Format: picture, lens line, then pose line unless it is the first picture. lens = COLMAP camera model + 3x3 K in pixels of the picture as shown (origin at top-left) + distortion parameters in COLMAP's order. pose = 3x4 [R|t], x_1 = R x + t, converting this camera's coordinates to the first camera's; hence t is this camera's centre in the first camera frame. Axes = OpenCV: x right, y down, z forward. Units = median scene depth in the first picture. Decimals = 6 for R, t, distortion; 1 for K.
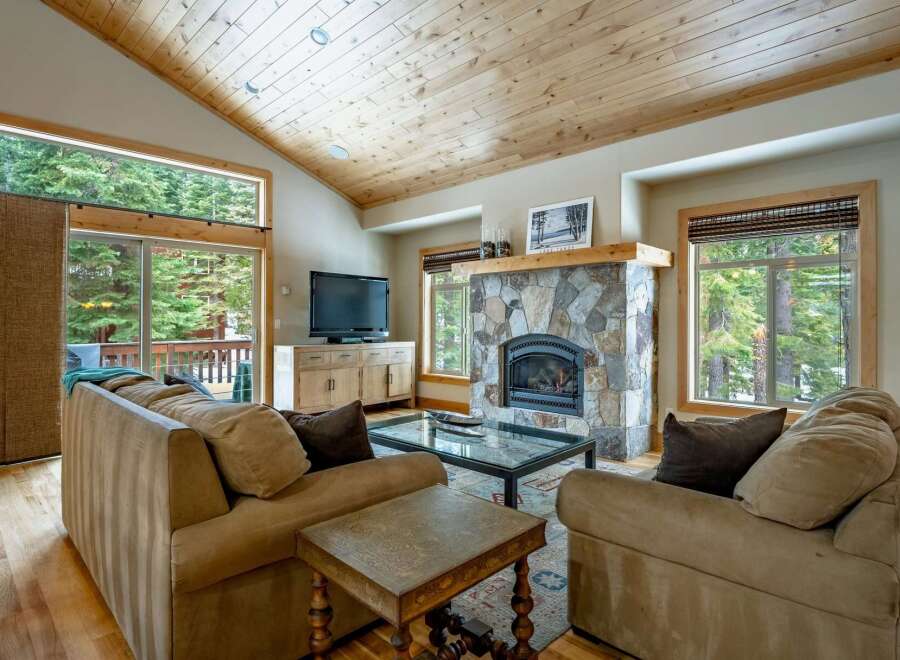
lens RADIAL K [[496.1, 0, 425.0], [0, 496.1, 328.2], [0, 0, 1]] dist [-0.005708, -0.000197]
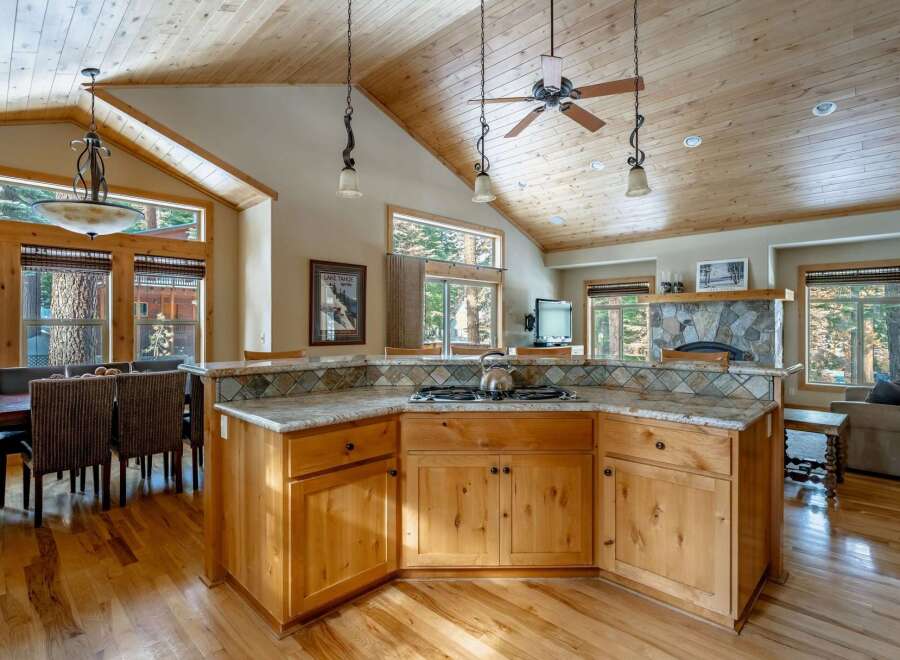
lens RADIAL K [[452.3, 0, 445.0], [0, 452.3, 325.0], [0, 0, 1]] dist [-0.019464, 0.000783]
pose [[0.999951, 0.001679, 0.009755, -0.614989], [-0.001554, 0.999918, -0.012738, -0.021489], [-0.009775, 0.012722, 0.999871, -0.424532]]
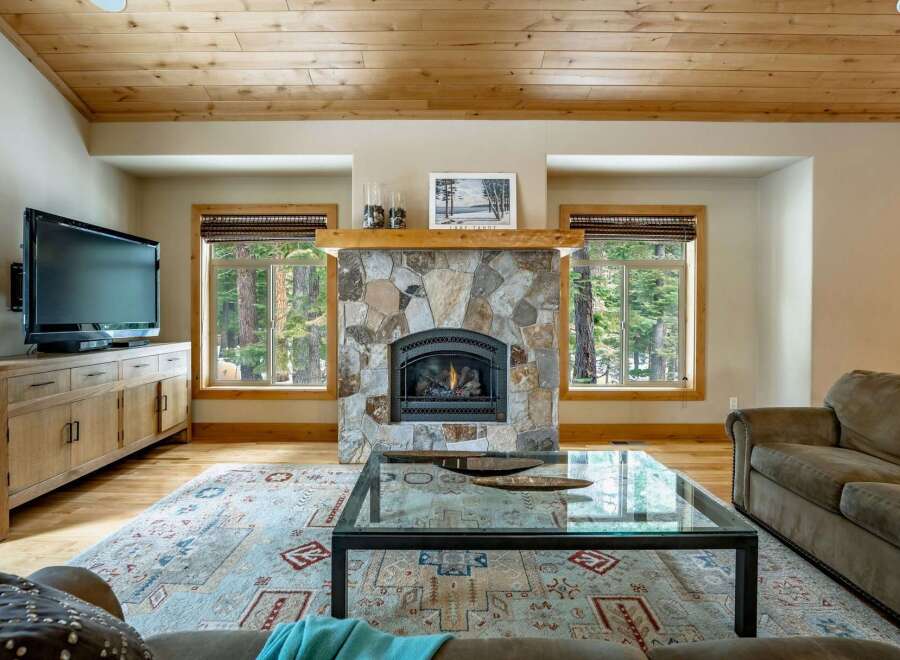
lens RADIAL K [[452.3, 0, 437.9], [0, 452.3, 319.8], [0, 0, 1]] dist [-0.019464, 0.000783]
pose [[0.701902, -0.010724, 0.712192, -0.309990], [0.005094, 0.999937, 0.010037, -0.010032], [-0.712255, -0.003417, 0.701913, 0.483548]]
